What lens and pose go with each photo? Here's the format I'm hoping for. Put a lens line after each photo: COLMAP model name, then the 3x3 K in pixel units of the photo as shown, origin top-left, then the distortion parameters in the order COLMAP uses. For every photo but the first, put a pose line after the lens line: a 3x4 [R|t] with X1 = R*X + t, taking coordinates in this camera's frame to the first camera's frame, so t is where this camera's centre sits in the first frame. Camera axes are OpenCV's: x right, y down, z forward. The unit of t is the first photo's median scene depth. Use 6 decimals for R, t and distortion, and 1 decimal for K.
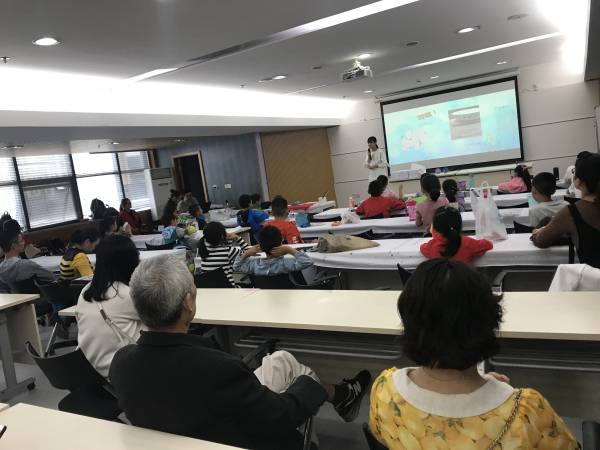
lens RADIAL K [[484.0, 0, 300.0], [0, 484.0, 225.0], [0, 0, 1]] dist [0.086205, -0.154230]
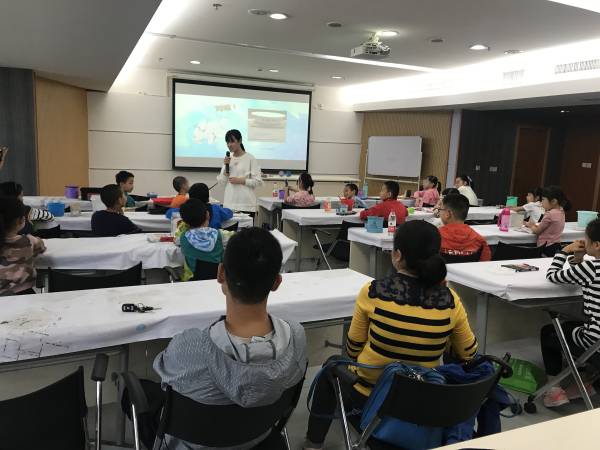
lens RADIAL K [[484.0, 0, 300.0], [0, 484.0, 225.0], [0, 0, 1]] dist [0.086205, -0.154230]
pose [[0.604766, 0.035791, 0.795599, -0.390338], [-0.029738, 0.999308, -0.022351, 0.006264], [-0.795848, -0.010142, 0.605412, 0.377820]]
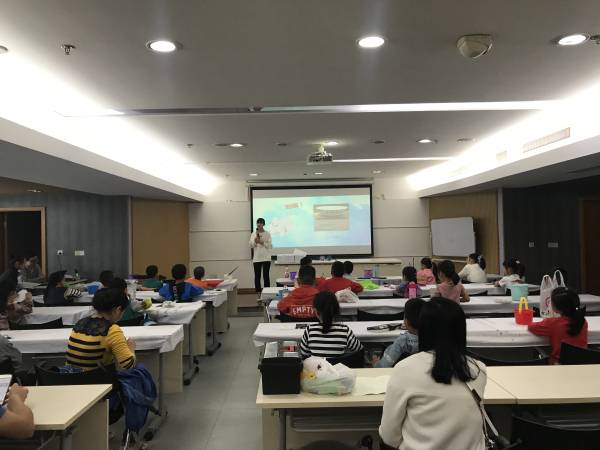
lens RADIAL K [[484.0, 0, 300.0], [0, 484.0, 225.0], [0, 0, 1]] dist [0.086205, -0.154230]
pose [[0.866095, 0.125720, 0.483812, -0.256786], [-0.037742, 0.981541, -0.187491, 0.016542], [-0.498453, 0.144125, 0.854852, 0.099591]]
